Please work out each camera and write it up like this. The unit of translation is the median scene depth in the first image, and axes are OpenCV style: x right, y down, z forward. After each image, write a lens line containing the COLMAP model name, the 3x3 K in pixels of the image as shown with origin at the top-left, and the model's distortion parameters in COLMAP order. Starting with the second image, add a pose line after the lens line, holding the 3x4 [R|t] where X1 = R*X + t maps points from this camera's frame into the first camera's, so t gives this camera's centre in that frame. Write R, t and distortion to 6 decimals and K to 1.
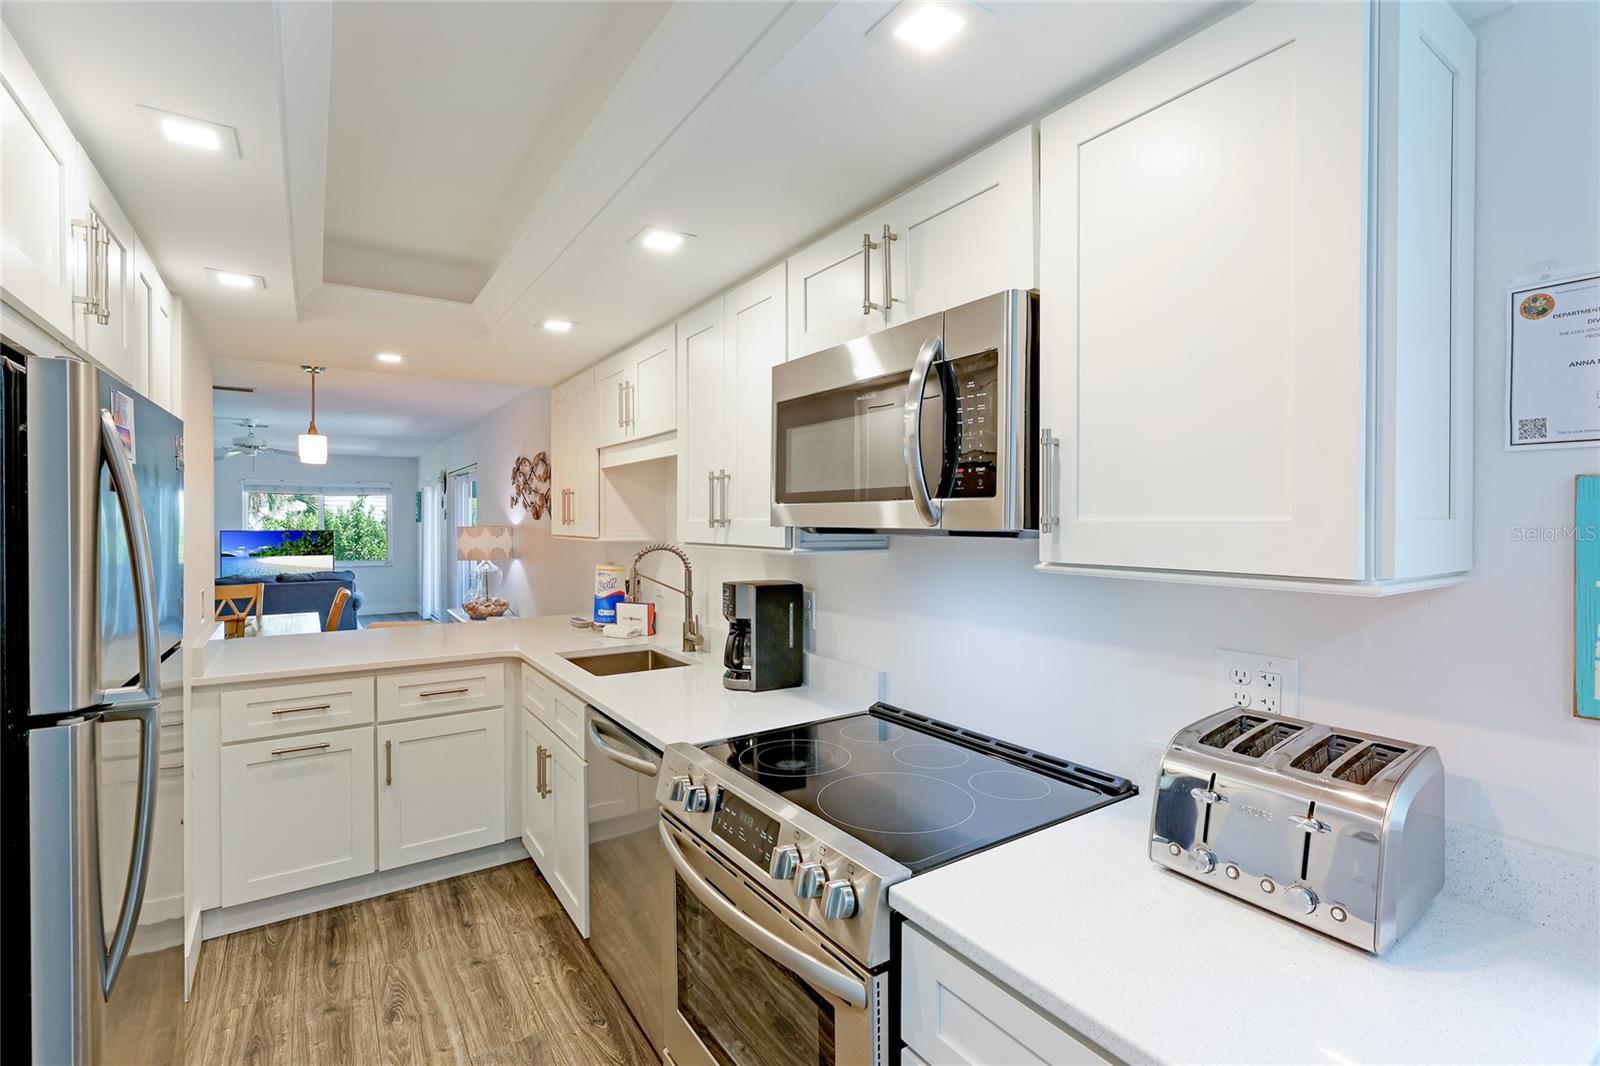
lens RADIAL K [[725.2, 0, 793.3], [0, 725.2, 520.2], [0, 0, 1]] dist [-0.002637, -0.000536]
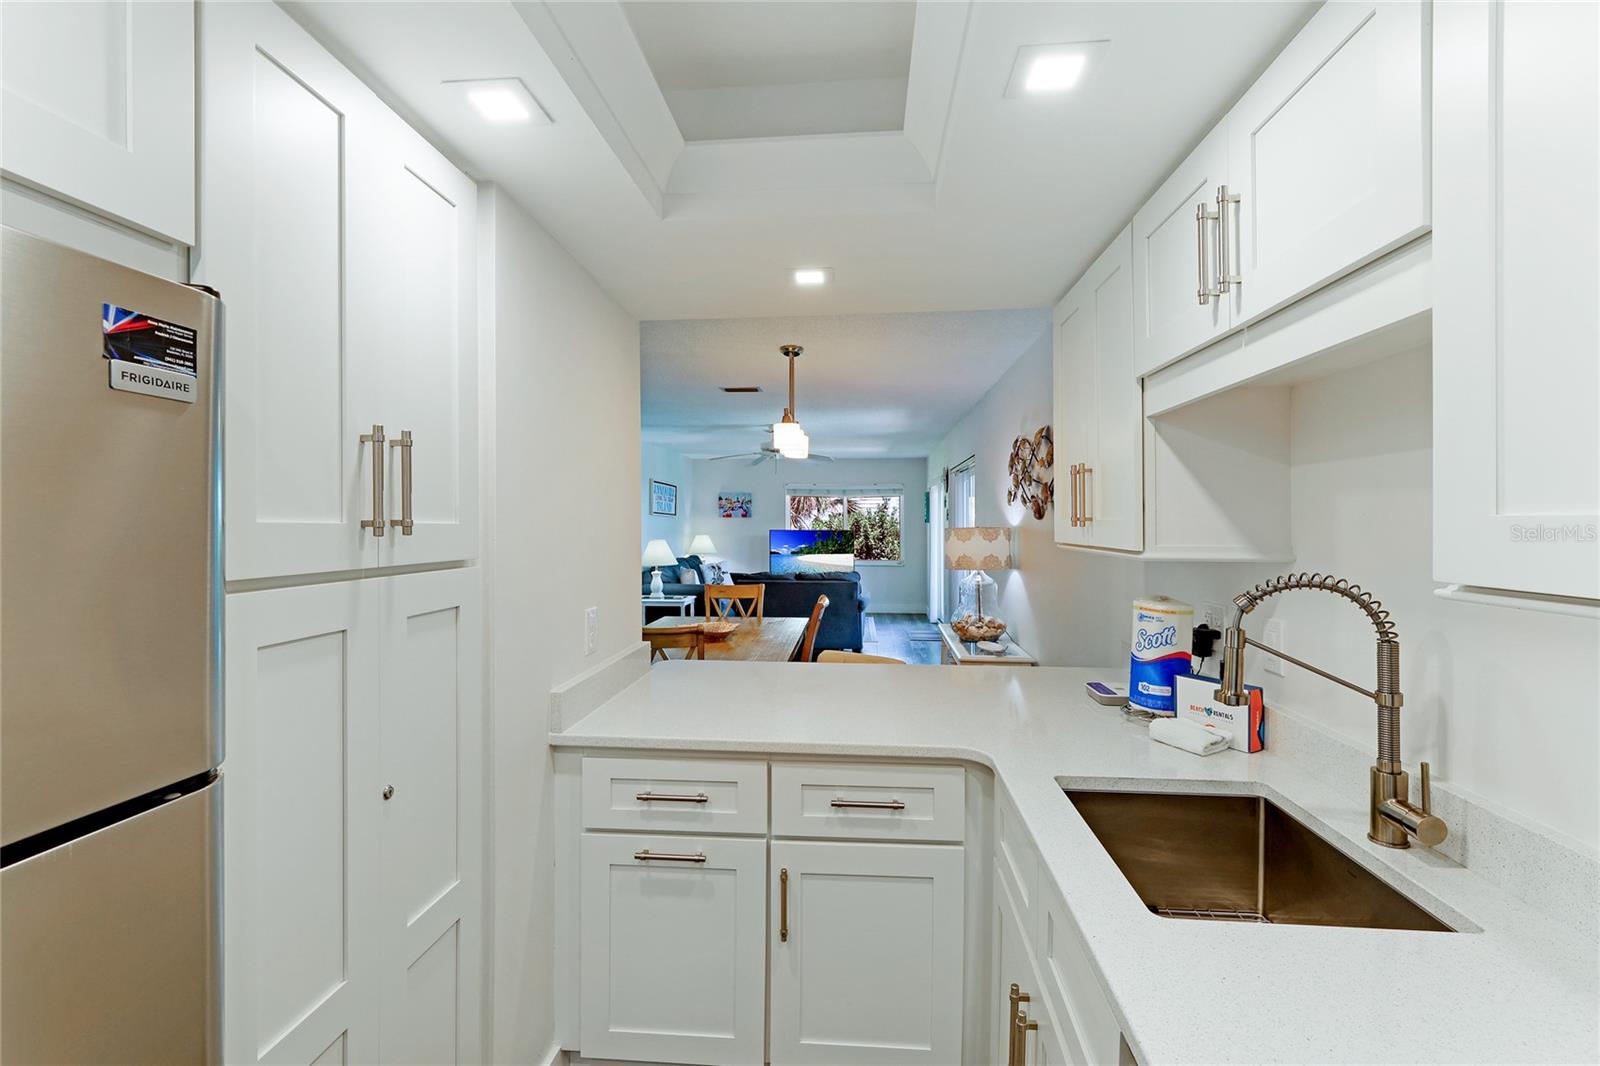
lens RADIAL K [[720.5, 0, 792.6], [0, 720.5, 522.1], [0, 0, 1]] dist [-0.000275, 0.000116]
pose [[0.774215, 0.002289, -0.632919, -0.145088], [-0.002191, 0.999997, 0.000936, 0.003181], [0.632919, 0.000662, 0.774218, 0.472850]]
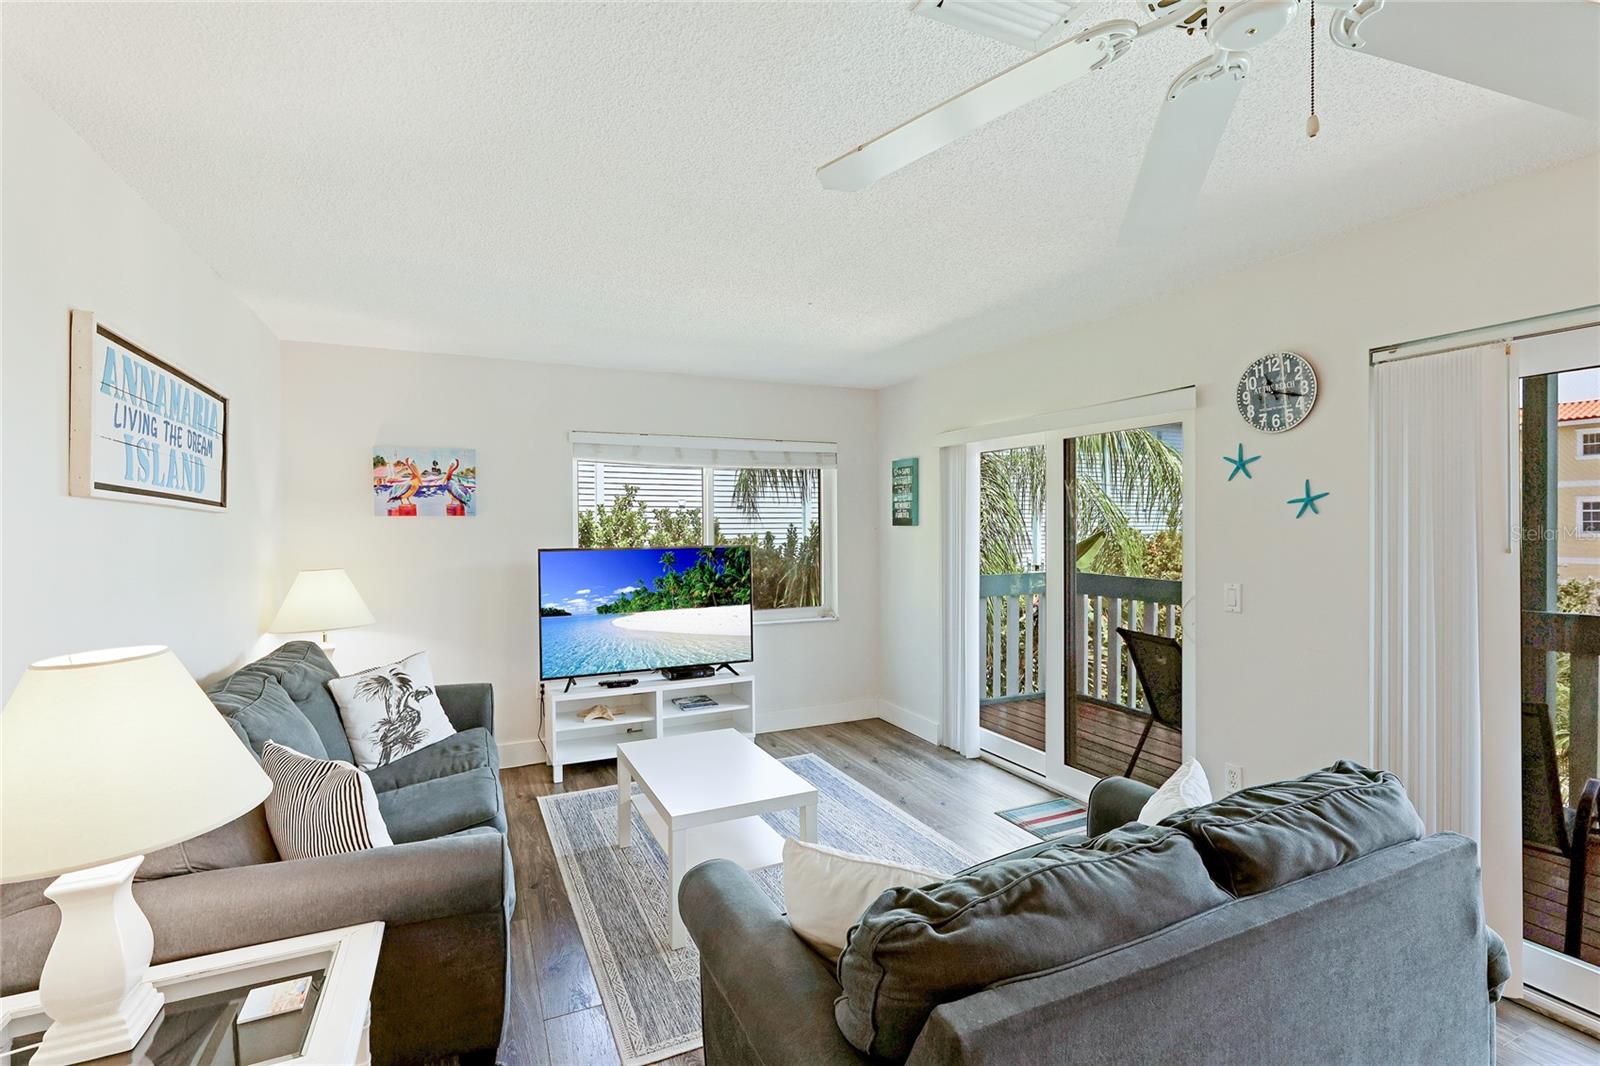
lens RADIAL K [[701.3, 0, 753.2], [0, 701.3, 526.8], [0, 0, 1]] dist [-0.000478, -0.000029]
pose [[0.983891, -0.000847, -0.178765, -2.086921], [0.001485, 0.999993, 0.003433, -0.001191], [0.178761, -0.003643, 0.983886, 2.159925]]
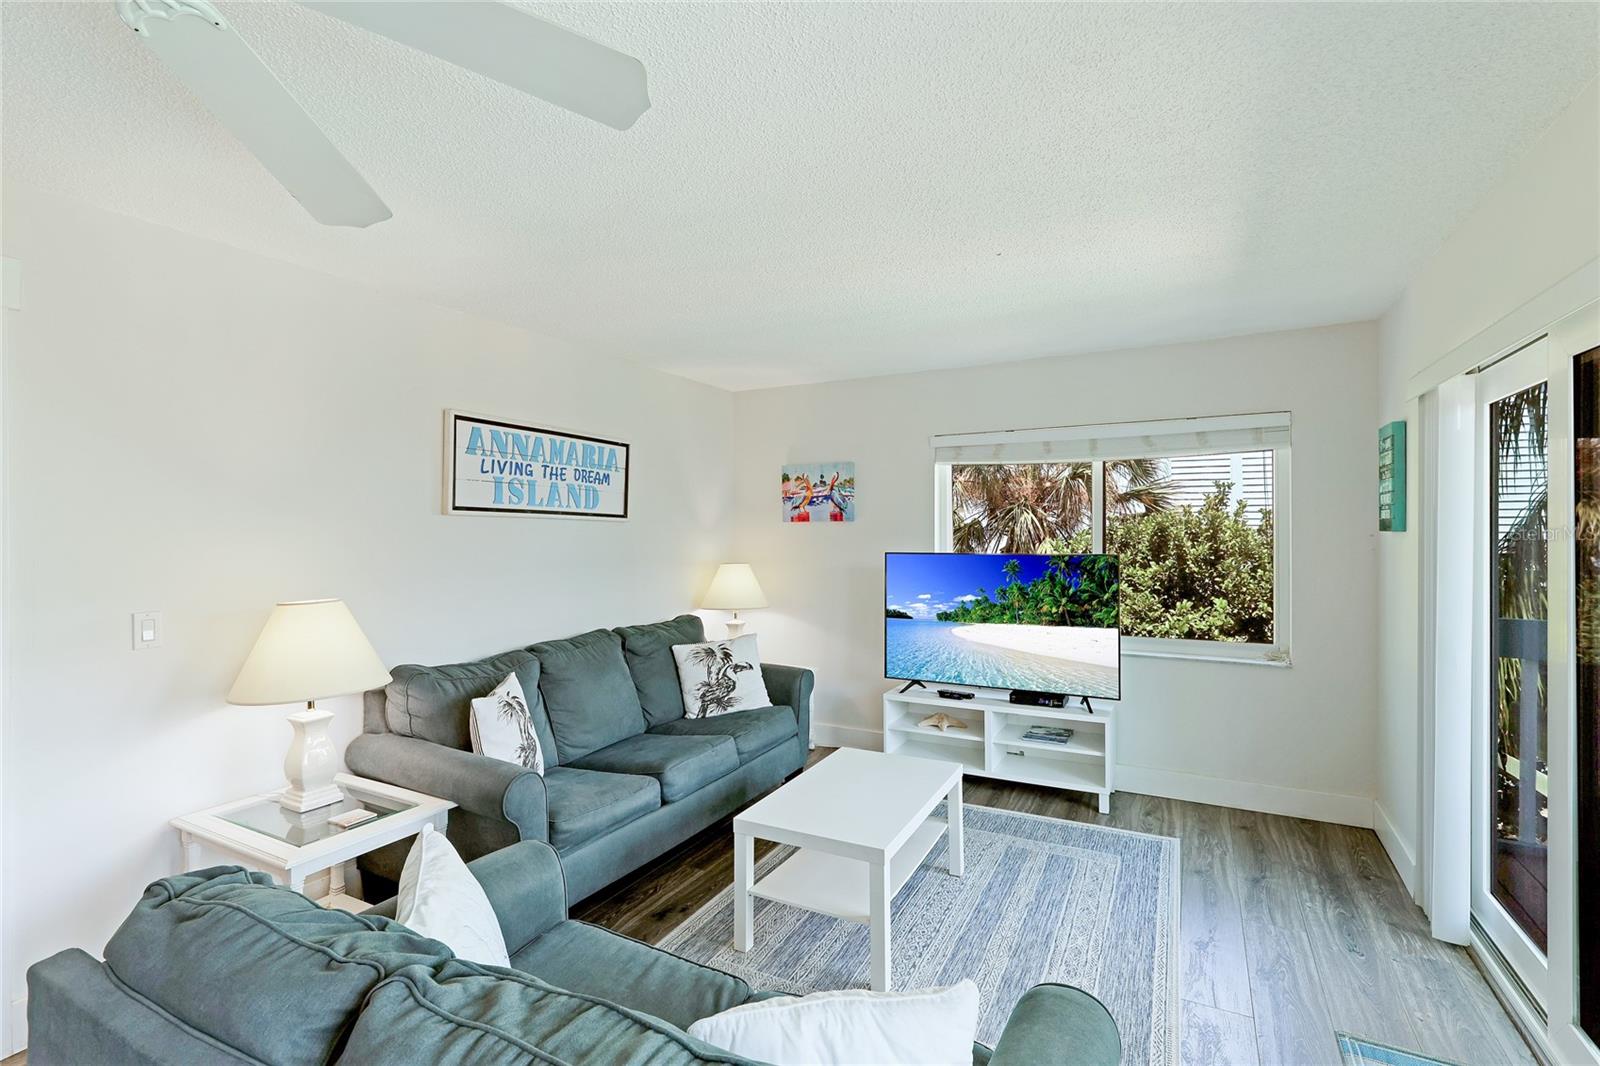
lens RADIAL K [[698.8, 0, 846.3], [0, 698.8, 528.8], [0, 0, 1]] dist [0.001421, 0.000359]
pose [[0.498293, 0.000568, -0.867009, -1.515100], [0.002536, 0.999995, 0.002112, -0.005631], [0.867005, -0.003251, 0.498289, 2.668391]]
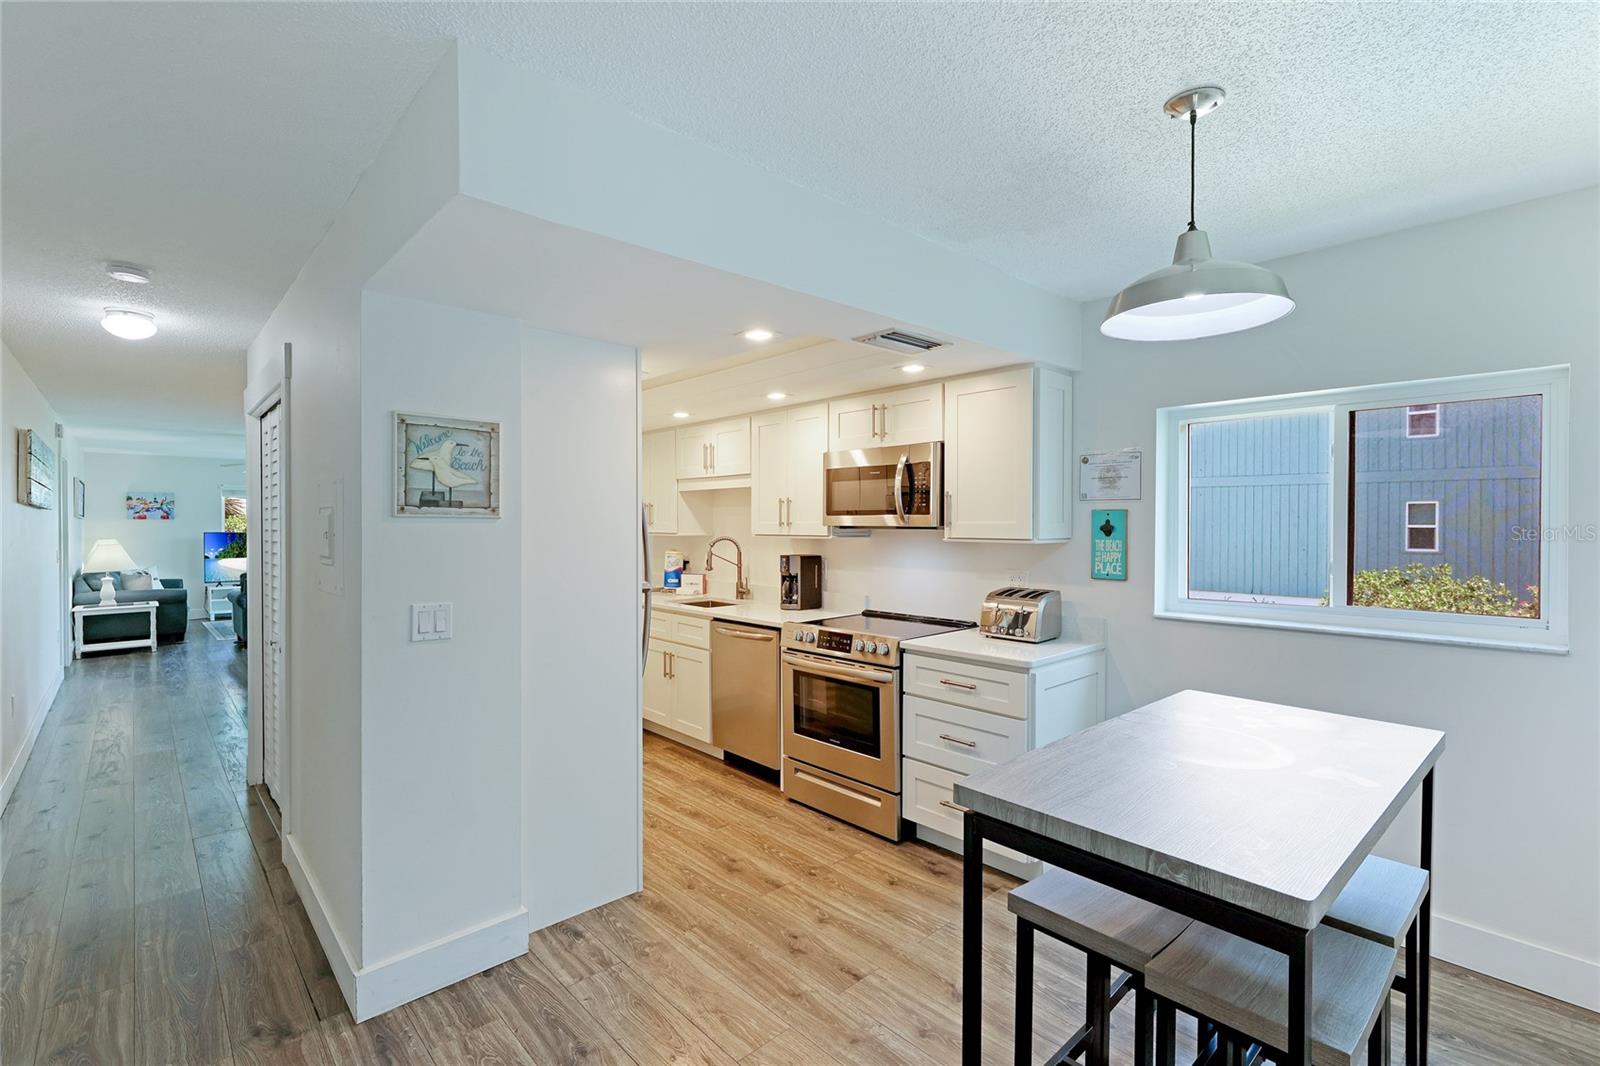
lens RADIAL K [[728.6, 0, 797.7], [0, 728.6, 526.3], [0, 0, 1]] dist [0.001338, 0.000348]
pose [[0.986330, -0.001339, 0.164777, -0.287168], [0.000446, 0.999985, 0.005454, -0.000903], [-0.164781, -0.005306, 0.986316, -0.708826]]
